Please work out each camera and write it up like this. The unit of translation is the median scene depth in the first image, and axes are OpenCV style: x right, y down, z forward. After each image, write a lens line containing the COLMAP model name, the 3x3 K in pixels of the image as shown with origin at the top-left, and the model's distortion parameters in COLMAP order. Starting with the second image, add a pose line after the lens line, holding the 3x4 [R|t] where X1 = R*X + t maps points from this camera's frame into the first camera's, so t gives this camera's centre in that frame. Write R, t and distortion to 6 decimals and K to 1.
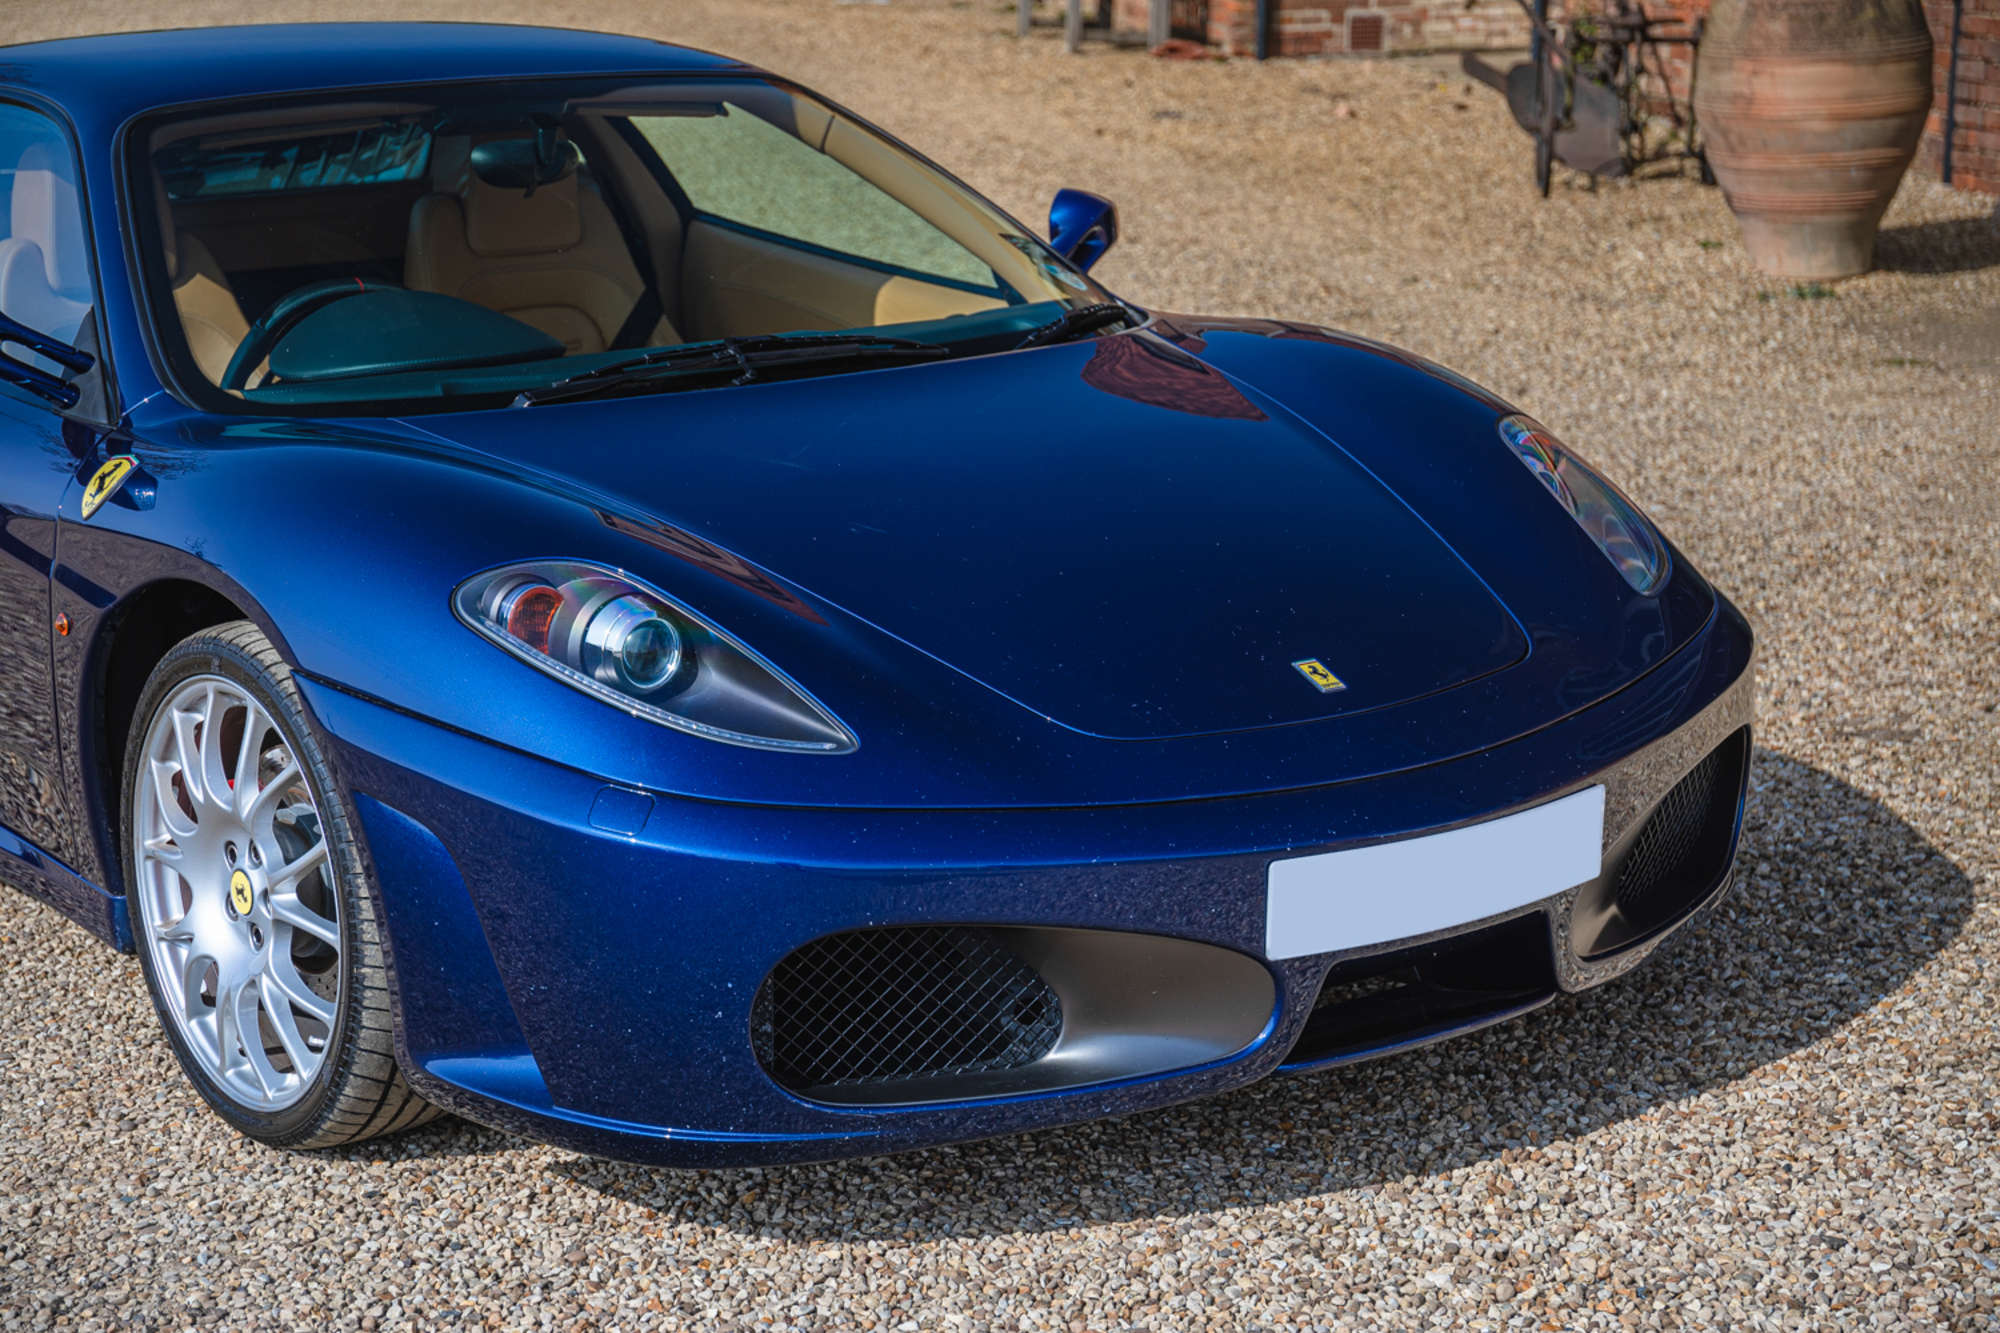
lens RADIAL K [[3655.1, 0, 1006.2], [0, 3655.1, 664.2], [0, 0, 1]] dist [0.117321, 0.000000]
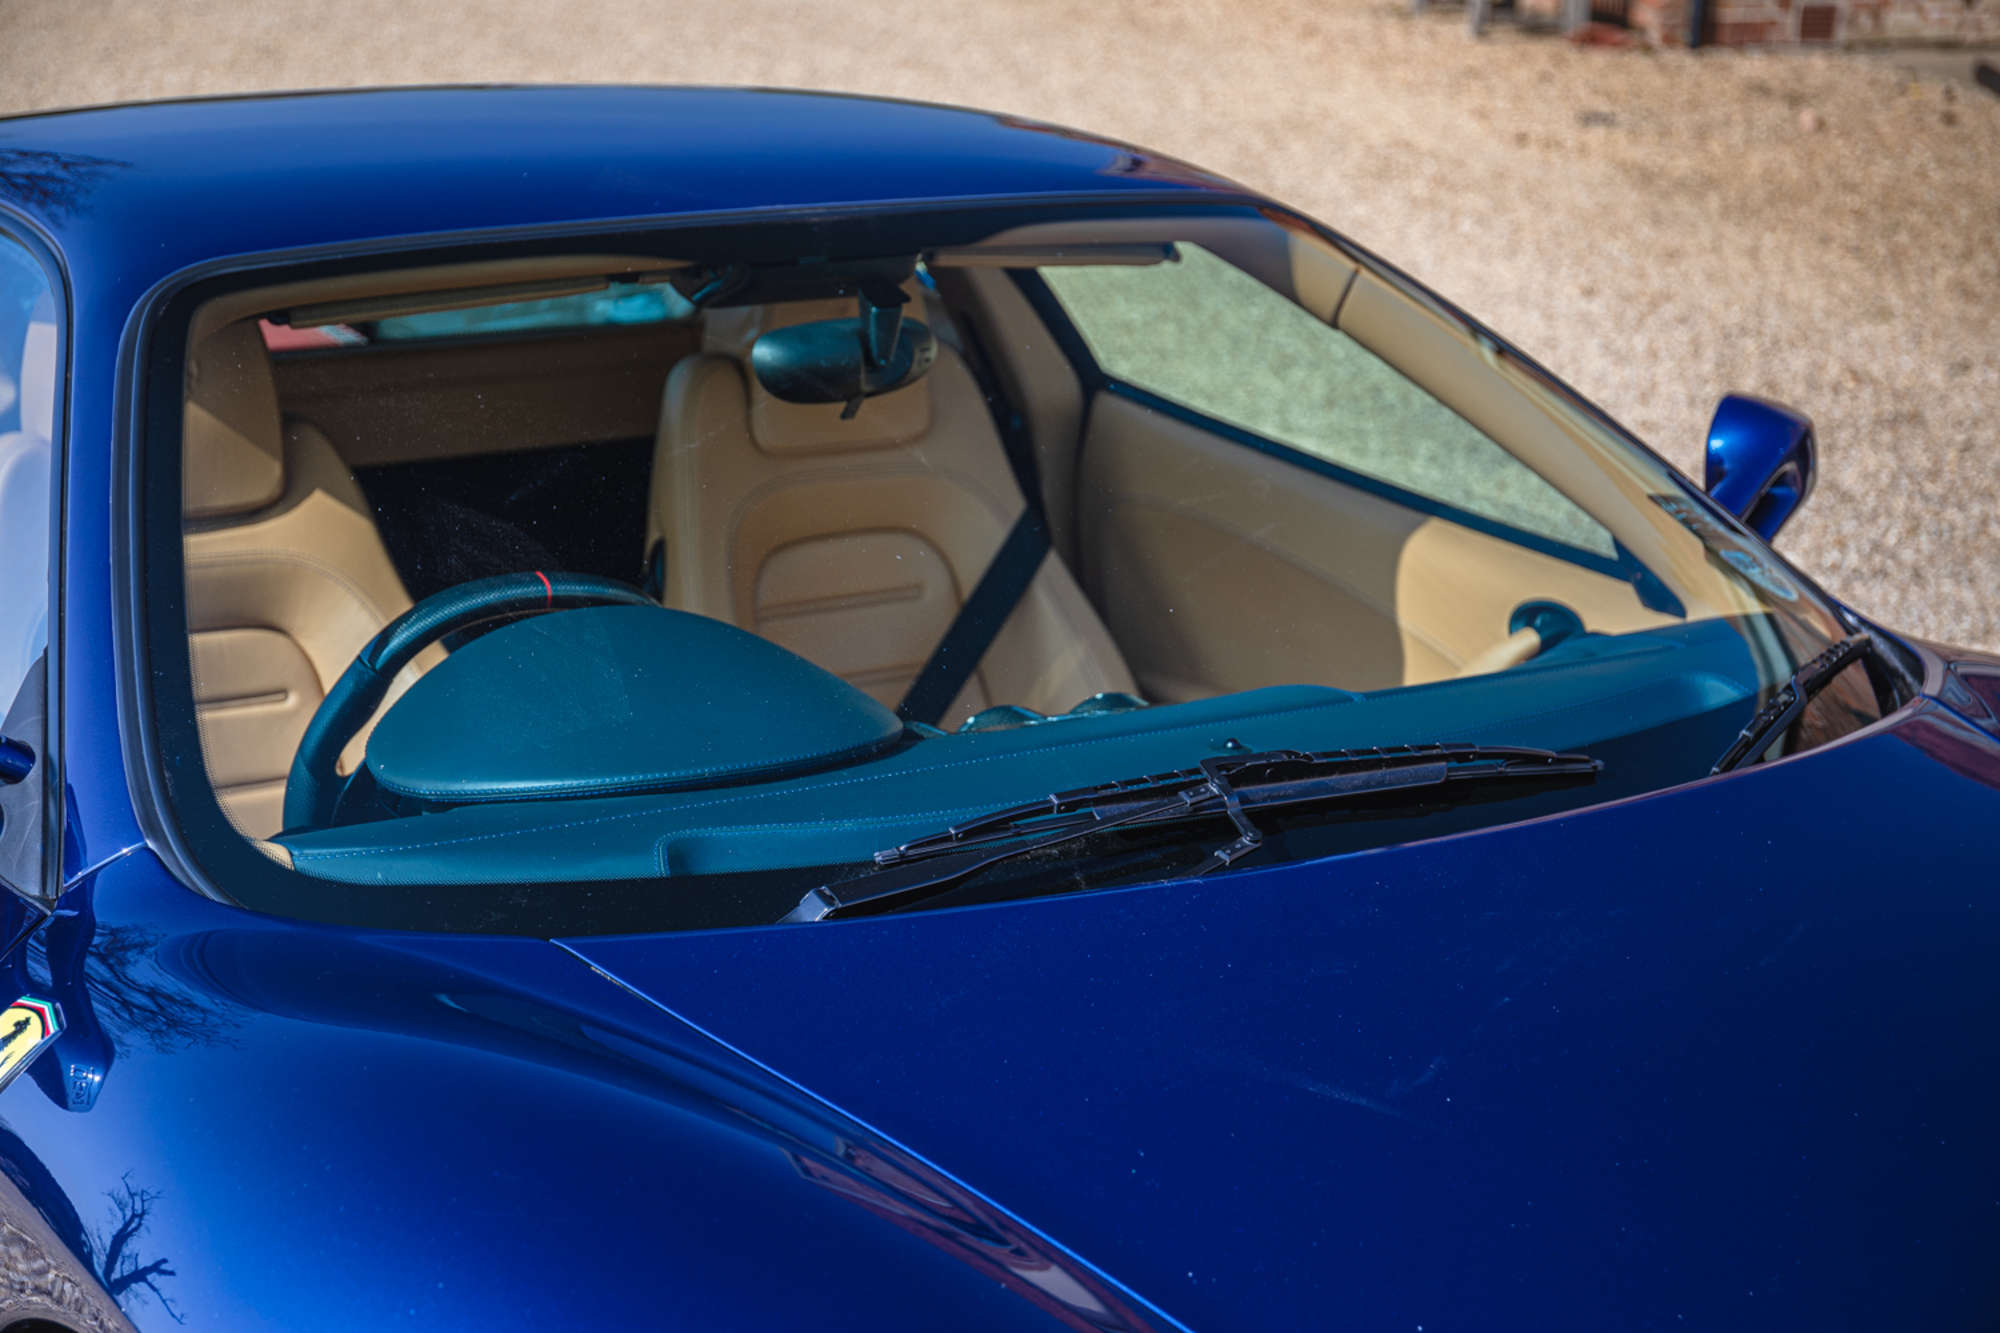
lens RADIAL K [[3655.1, 0, 992.8], [0, 3655.1, 670.5], [0, 0, 1]] dist [0.117321, 0.000000]
pose [[0.995281, 0.044194, -0.086386, -0.051082], [-0.042825, 0.998927, 0.017636, -0.090692], [0.087072, -0.013854, 0.996106, 0.389791]]
